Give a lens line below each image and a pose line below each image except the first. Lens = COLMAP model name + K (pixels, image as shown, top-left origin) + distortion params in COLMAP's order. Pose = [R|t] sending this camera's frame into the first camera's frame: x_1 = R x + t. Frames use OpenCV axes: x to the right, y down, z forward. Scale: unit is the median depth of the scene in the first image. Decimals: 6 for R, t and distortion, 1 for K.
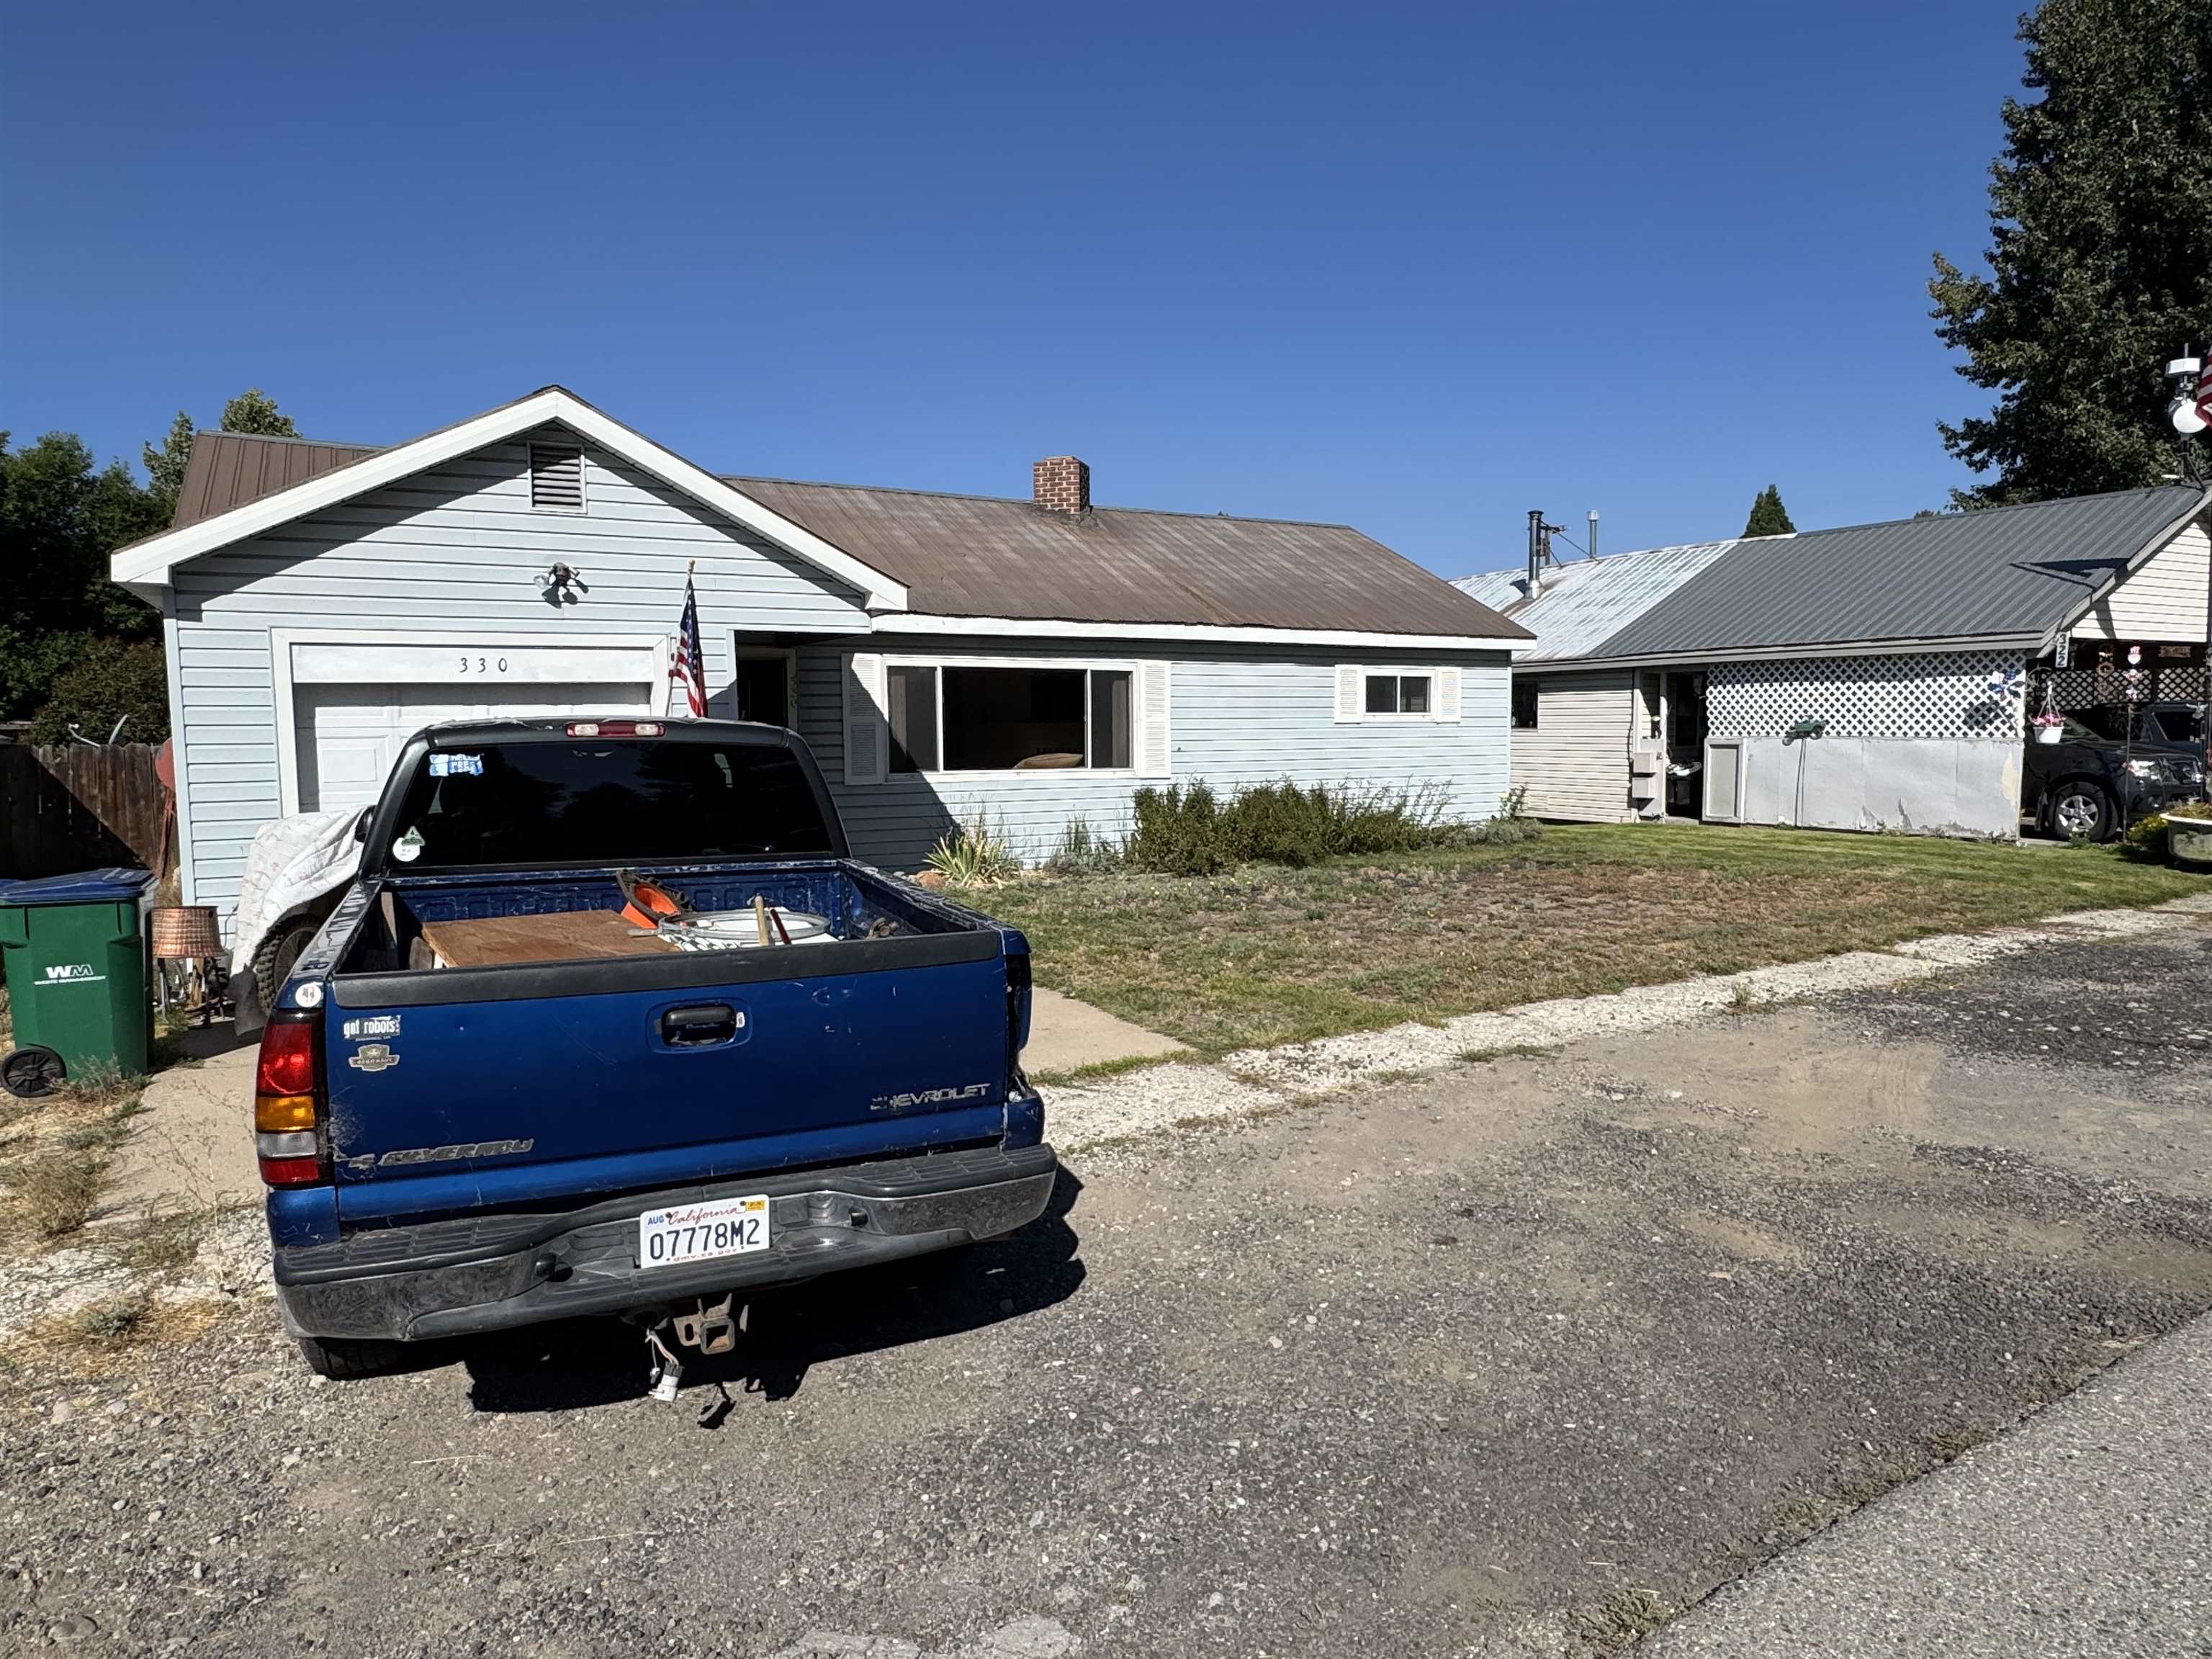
lens RADIAL K [[1367.6, 0, 1106.0], [0, 1367.6, 829.5], [0, 0, 1]] dist [-0.003079, -0.000953]
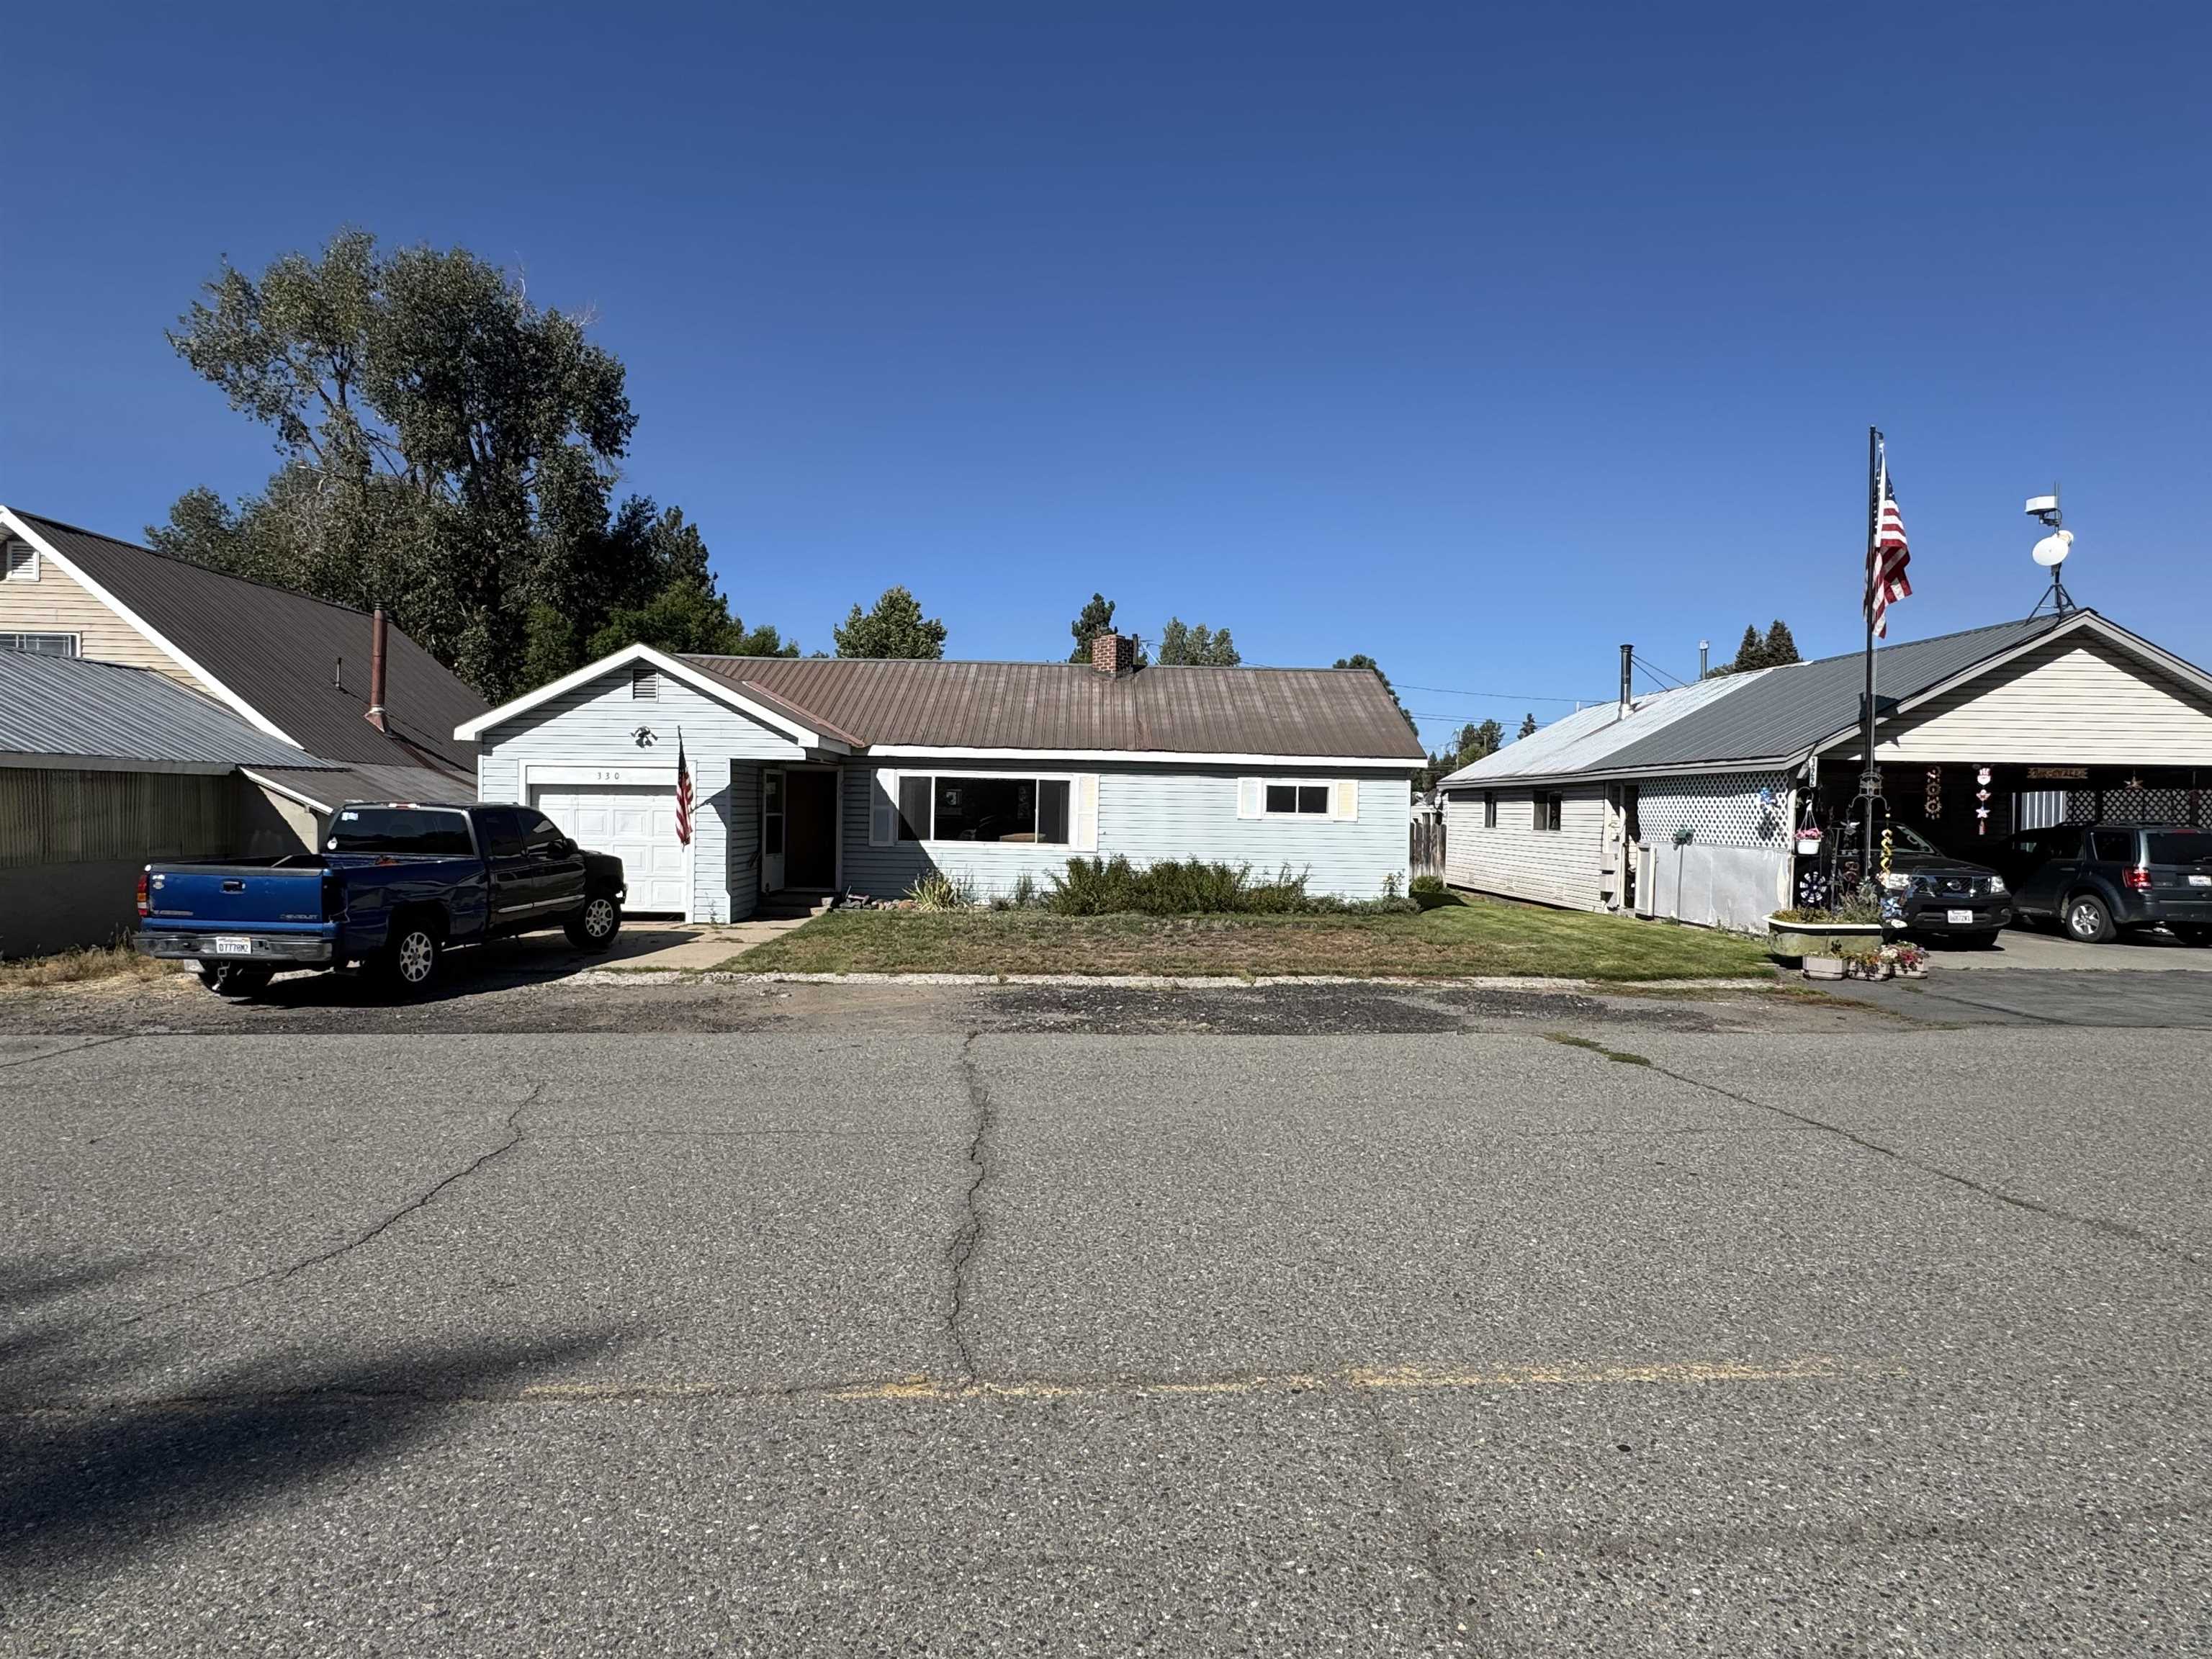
lens RADIAL K [[1193.7, 0, 1106.0], [0, 1193.7, 829.5], [0, 0, 1]] dist [0.001159, -0.000079]
pose [[0.882435, 0.032033, -0.469343, 0.682236], [-0.062389, 0.996835, -0.049267, 0.001435], [0.466279, 0.072757, 0.881641, -0.150827]]
